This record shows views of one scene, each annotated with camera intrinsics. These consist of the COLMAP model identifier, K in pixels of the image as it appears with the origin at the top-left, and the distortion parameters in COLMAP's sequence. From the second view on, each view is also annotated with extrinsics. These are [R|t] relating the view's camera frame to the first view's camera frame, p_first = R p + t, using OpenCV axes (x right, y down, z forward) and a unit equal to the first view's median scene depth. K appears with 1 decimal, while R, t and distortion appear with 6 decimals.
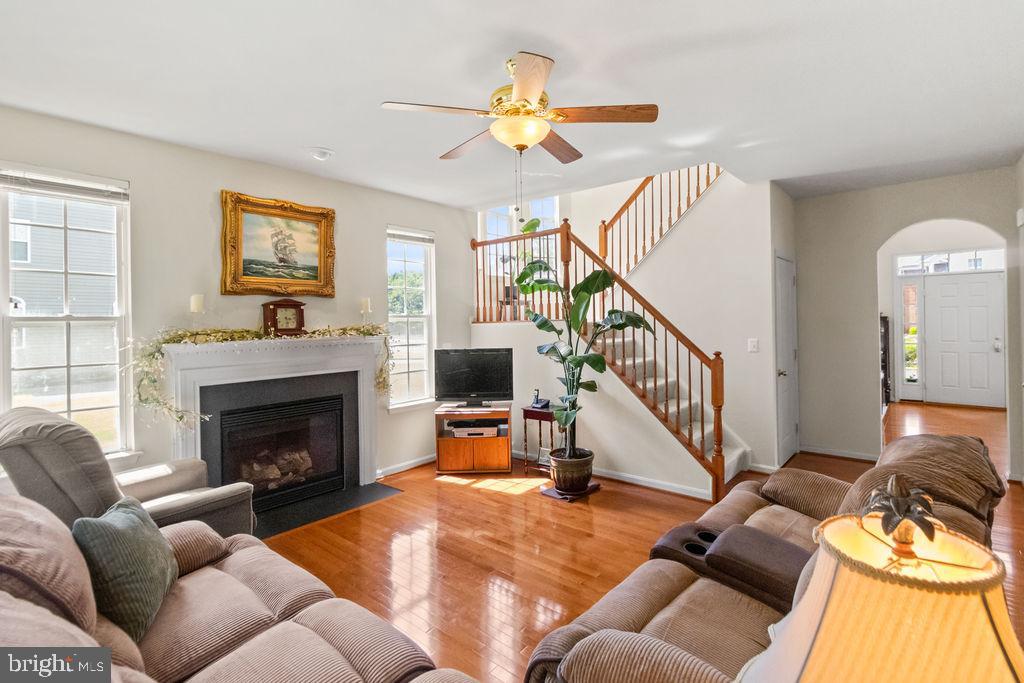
lens RADIAL K [[476.9, 0, 530.8], [0, 476.9, 315.4], [0, 0, 1]] dist [0.006267, -0.000289]
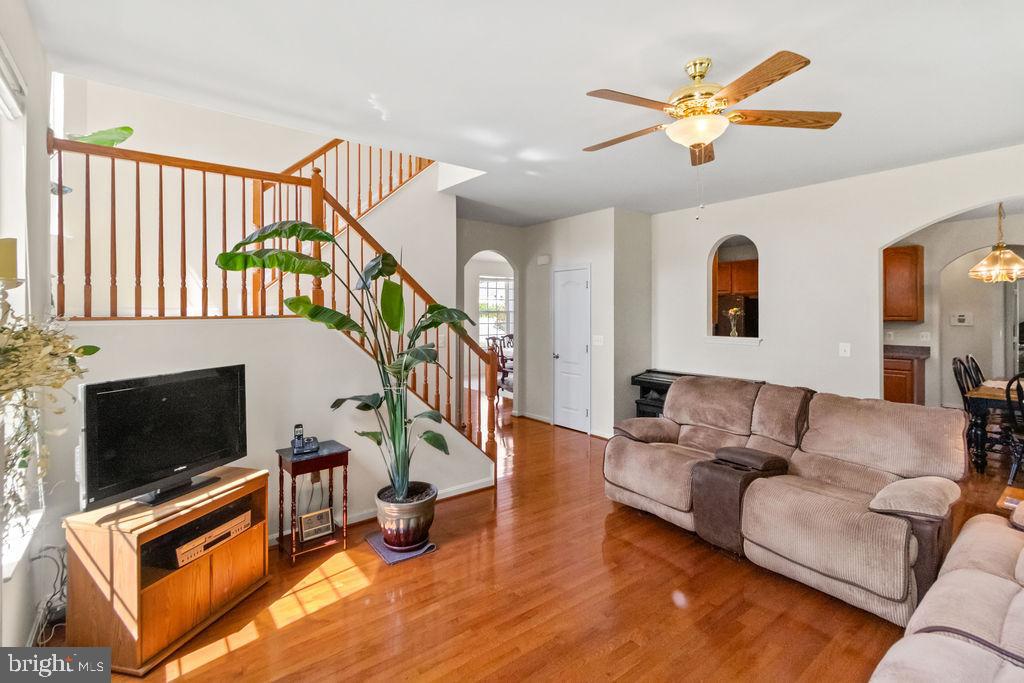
lens RADIAL K [[476.9, 0, 530.8], [0, 476.9, 315.4], [0, 0, 1]] dist [0.006267, -0.000289]
pose [[0.192841, 0.015413, 0.981109, -0.571193], [-0.016213, 0.999790, -0.012519, 0.014023], [-0.981096, -0.013493, 0.193051, 0.606382]]
